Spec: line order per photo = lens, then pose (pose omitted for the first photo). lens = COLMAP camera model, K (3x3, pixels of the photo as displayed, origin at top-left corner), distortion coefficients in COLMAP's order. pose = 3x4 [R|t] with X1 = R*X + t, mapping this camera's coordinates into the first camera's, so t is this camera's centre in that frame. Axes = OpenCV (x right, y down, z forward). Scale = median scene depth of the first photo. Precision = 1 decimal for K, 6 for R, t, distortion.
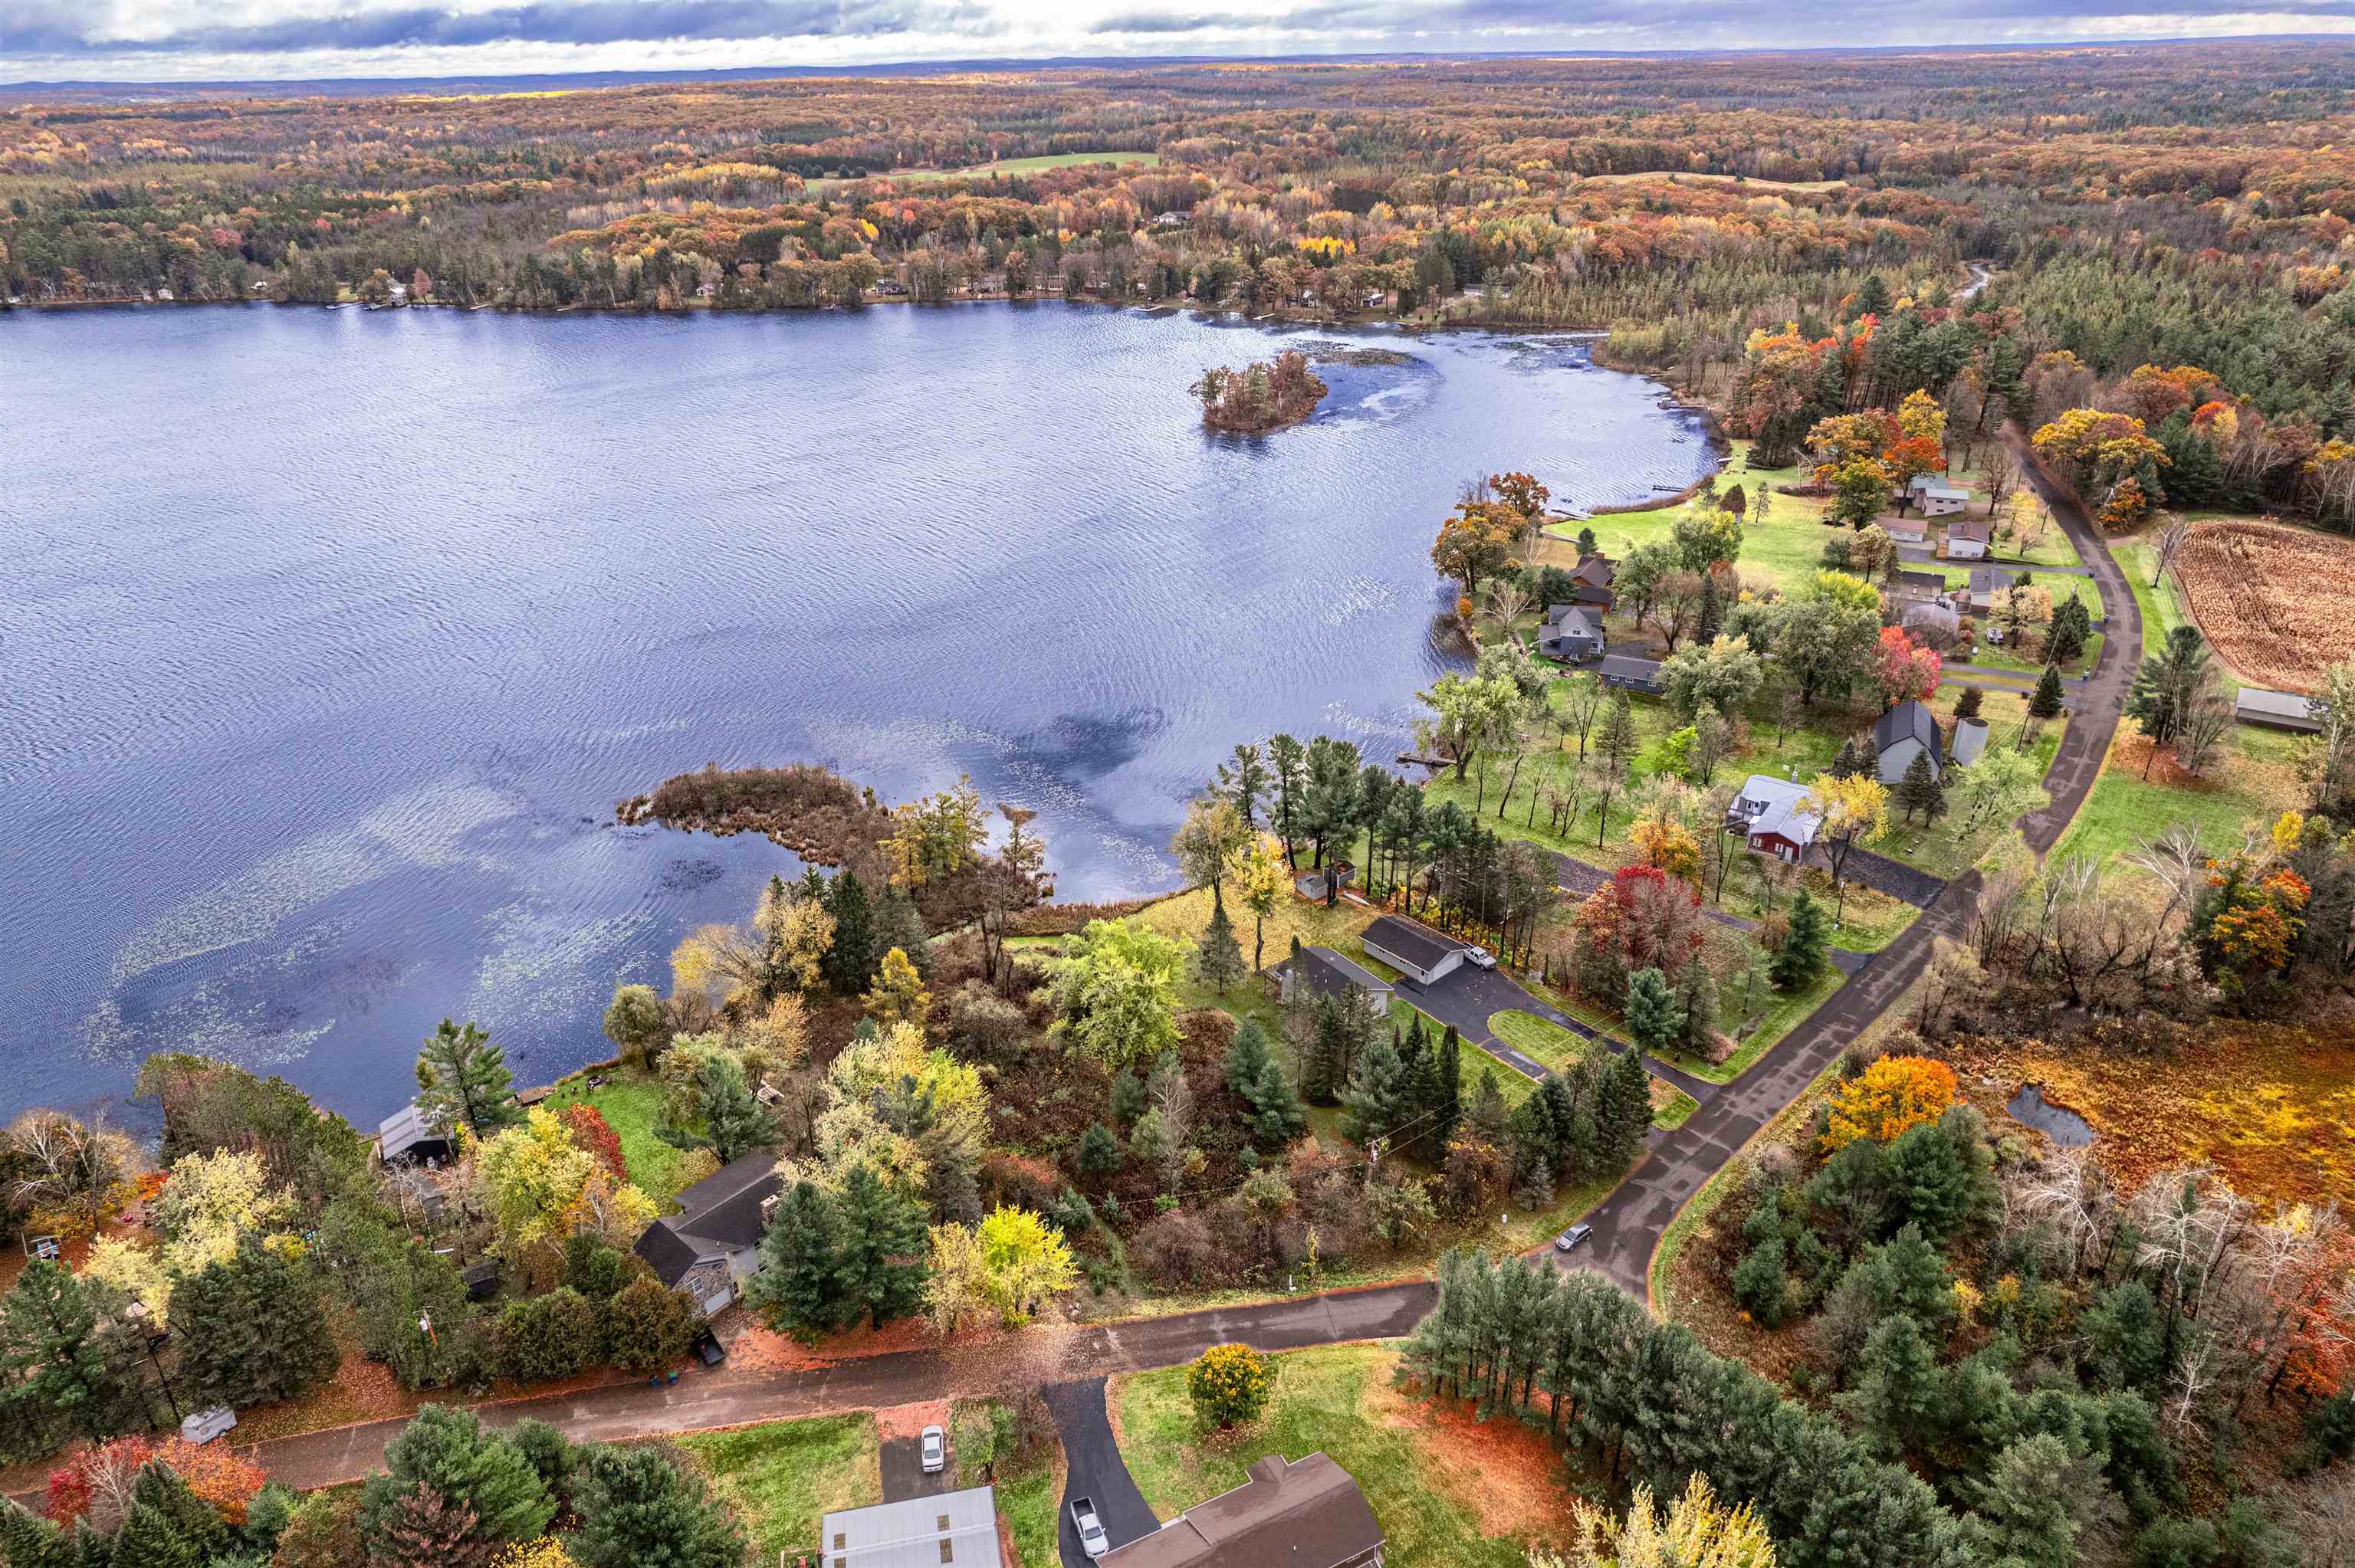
lens RADIAL K [[1516.9, 0, 1166.0], [0, 1516.9, 773.8], [0, 0, 1]] dist [-0.079118, 0.071603]
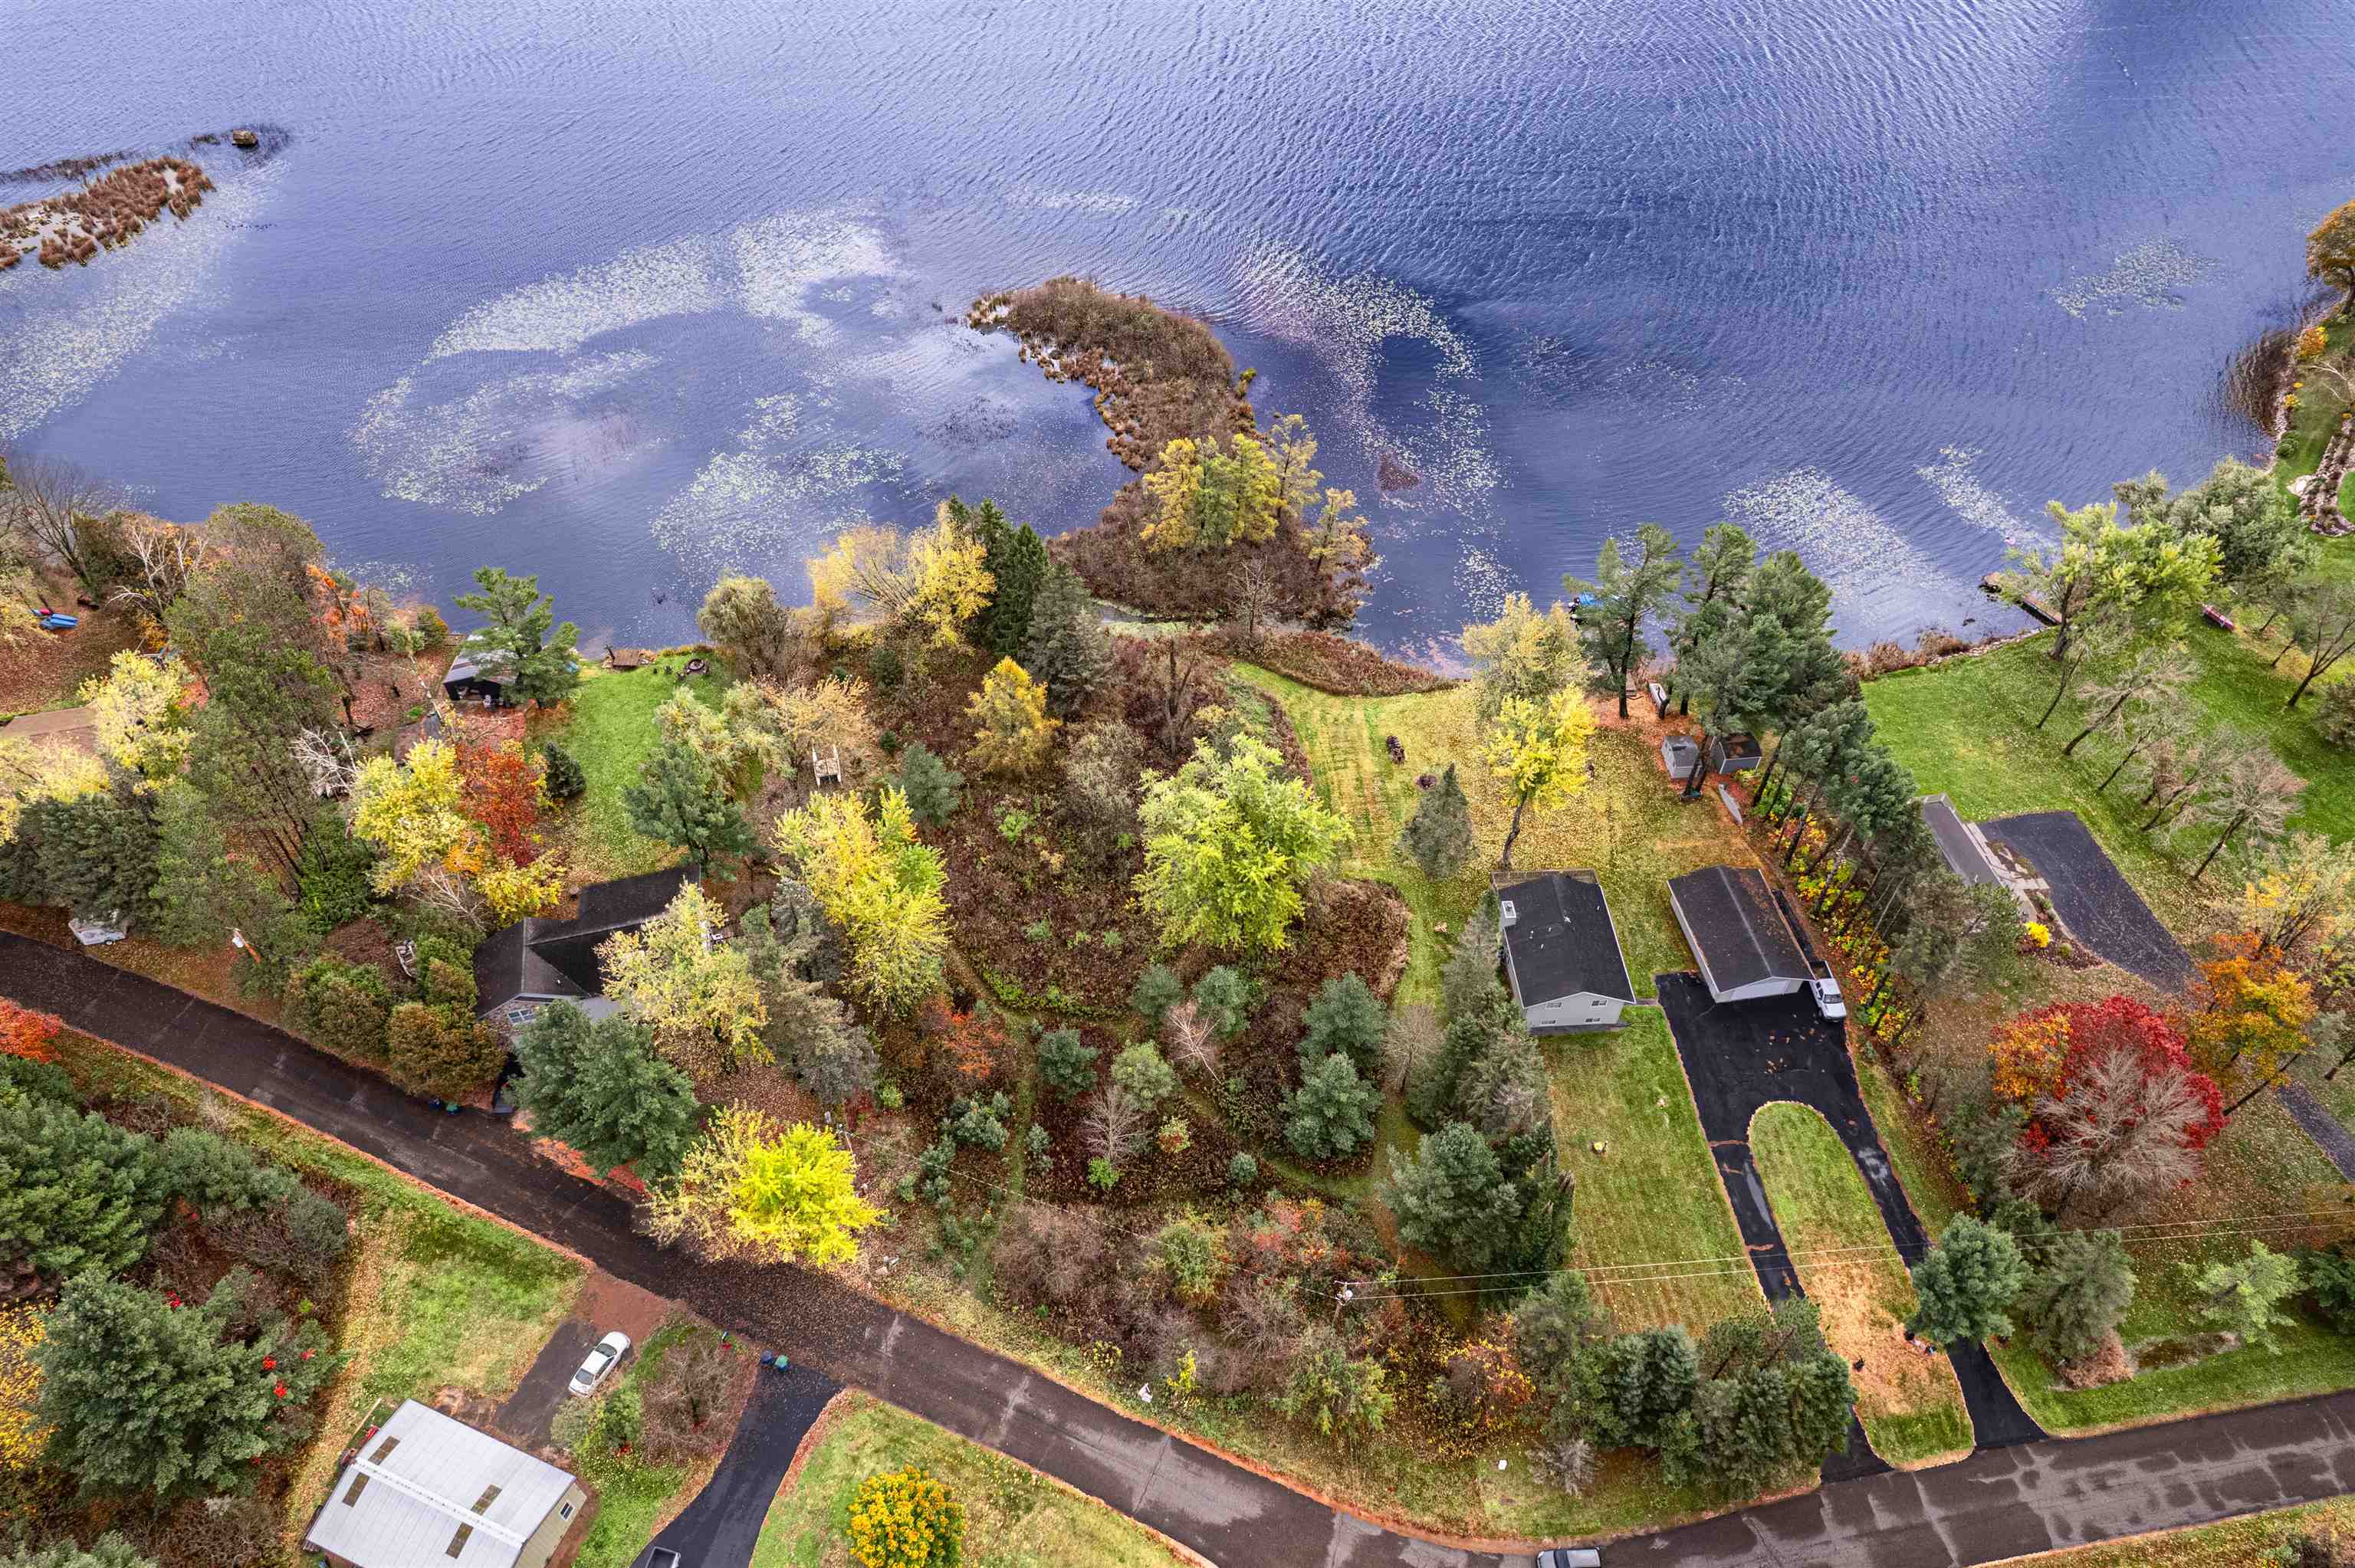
lens RADIAL K [[1516.9, 0, 1166.0], [0, 1516.9, 773.8], [0, 0, 1]] dist [-0.079118, 0.071603]
pose [[0.833868, 0.414571, -0.364411, 0.163666], [-0.250368, 0.872470, 0.419656, -0.151750], [0.491915, -0.258701, 0.831320, 0.357352]]
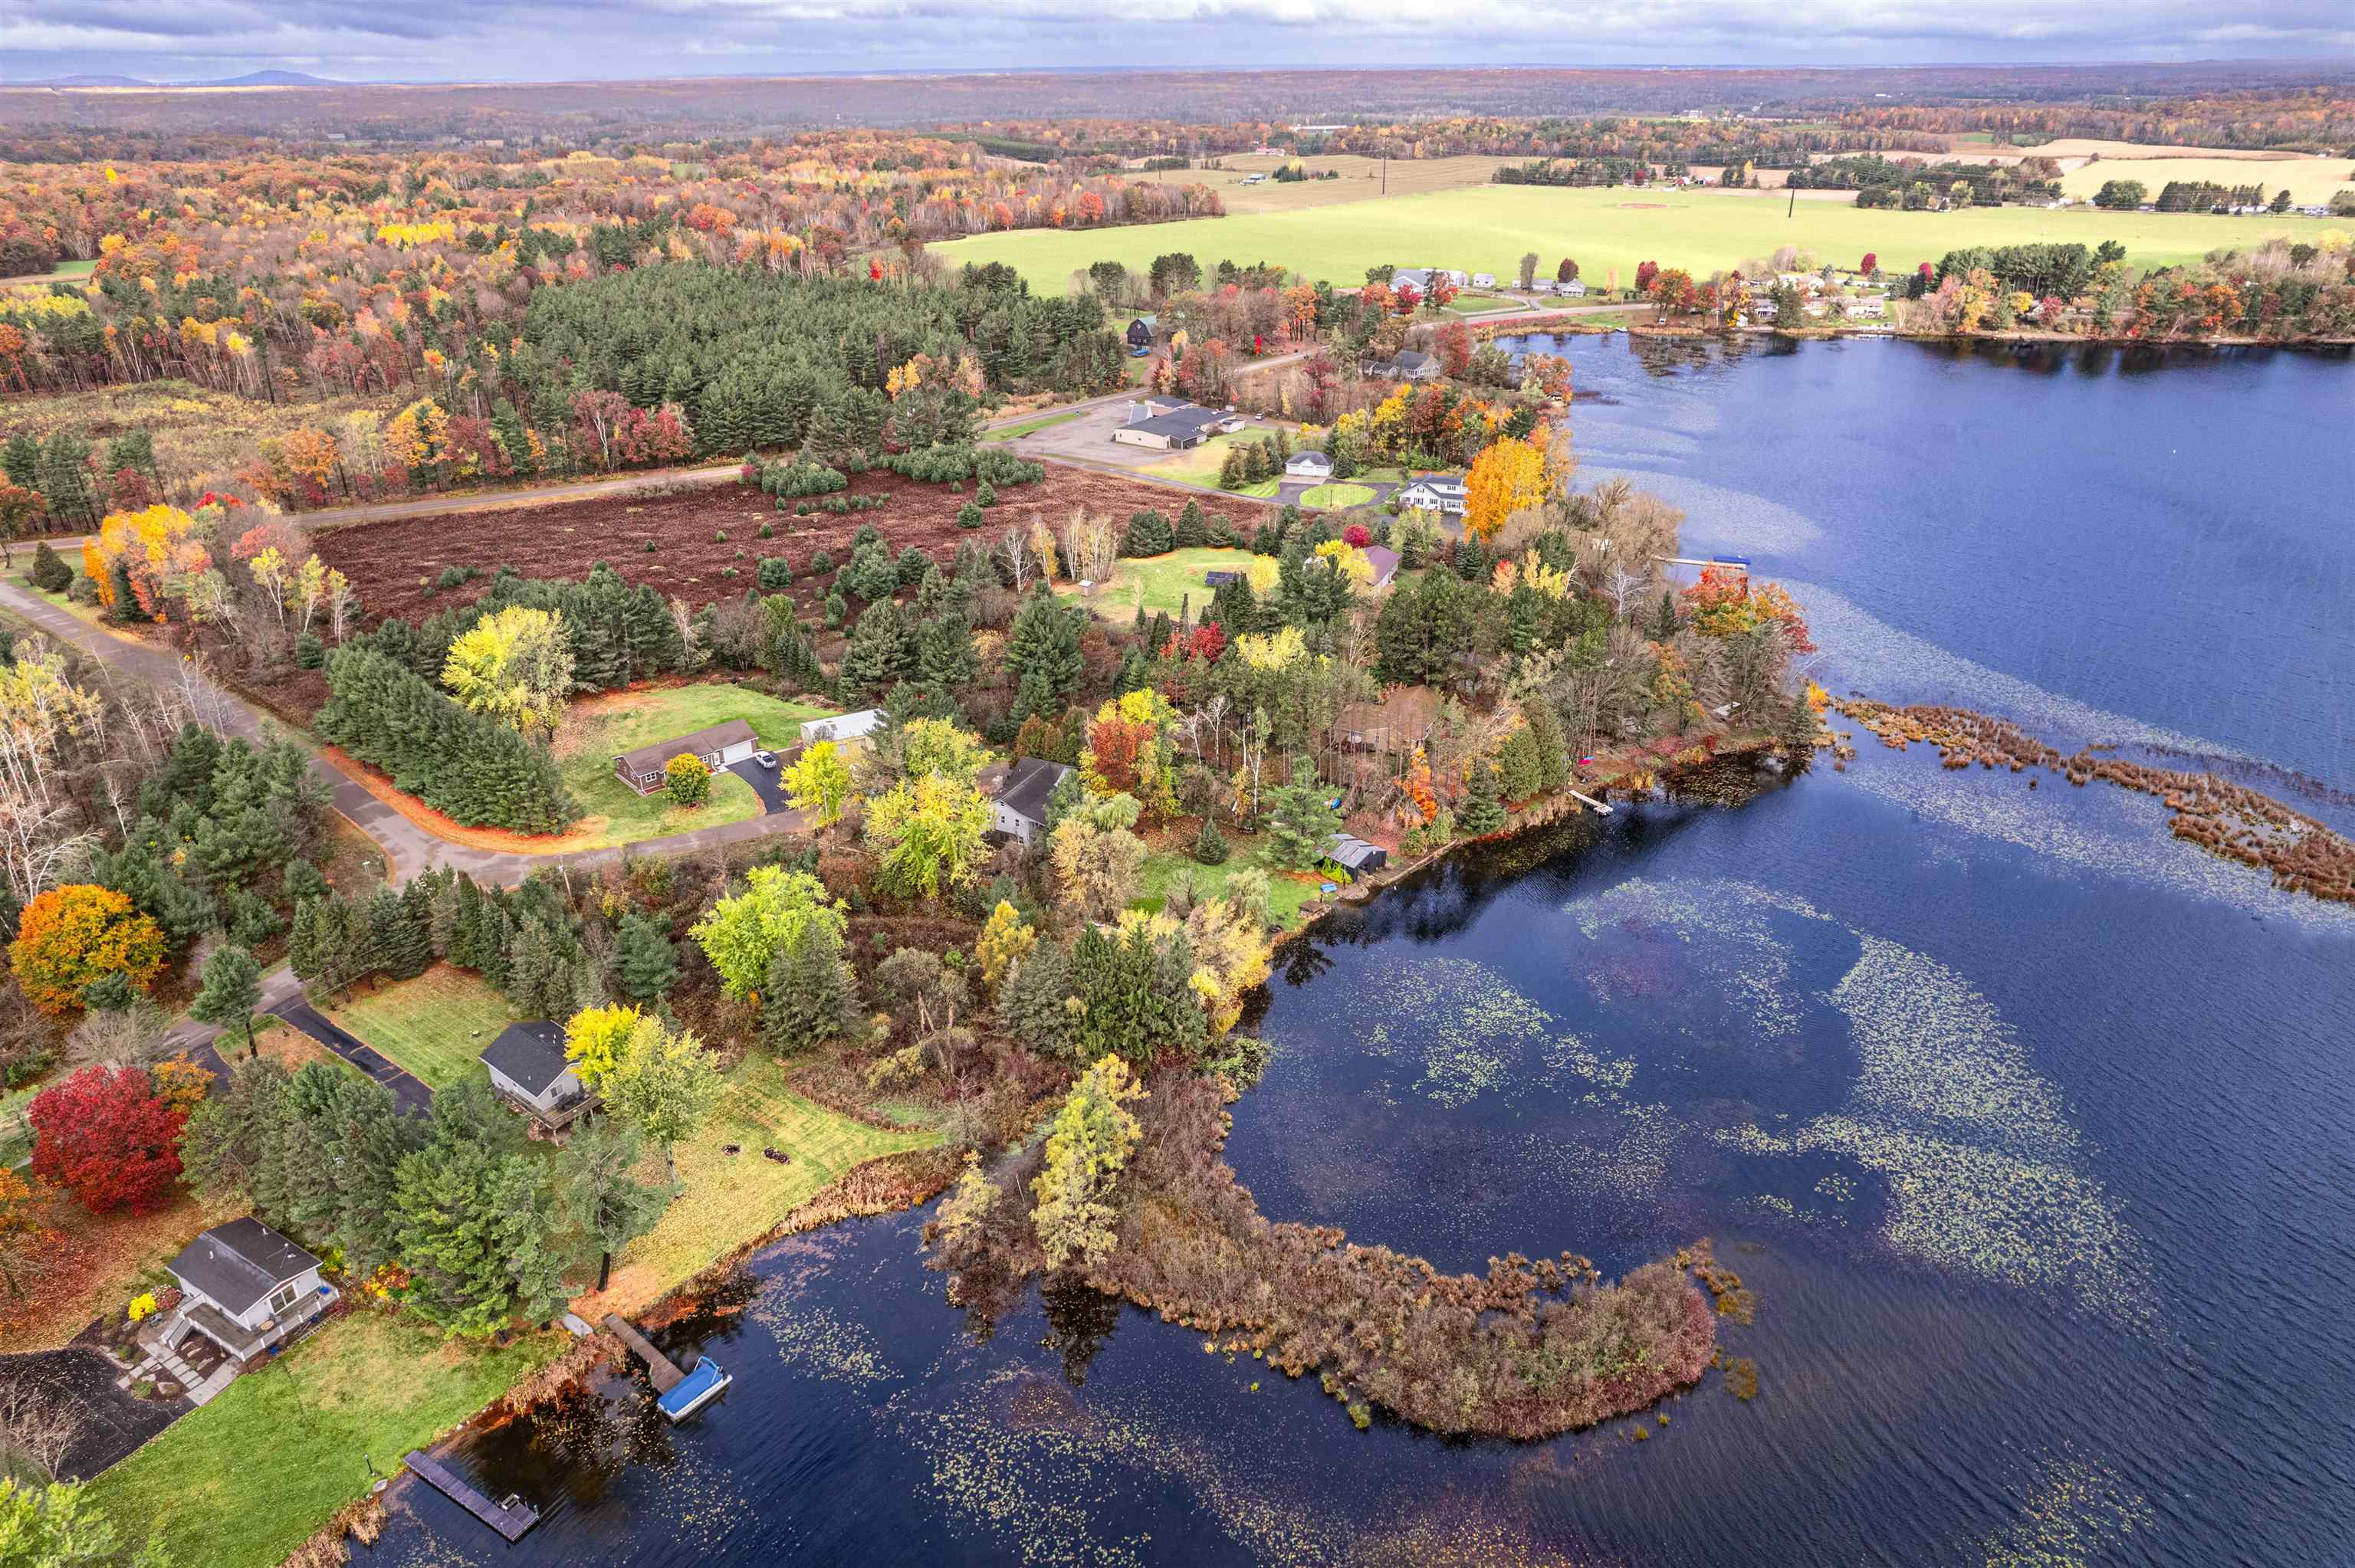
lens RADIAL K [[1516.9, 0, 1166.0], [0, 1516.9, 773.8], [0, 0, 1]] dist [-0.079118, 0.071603]
pose [[-0.962081, 0.139157, -0.234597, -0.054217], [-0.096121, 0.631934, 0.769039, -0.637136], [0.255267, 0.762427, -0.594595, 1.388569]]
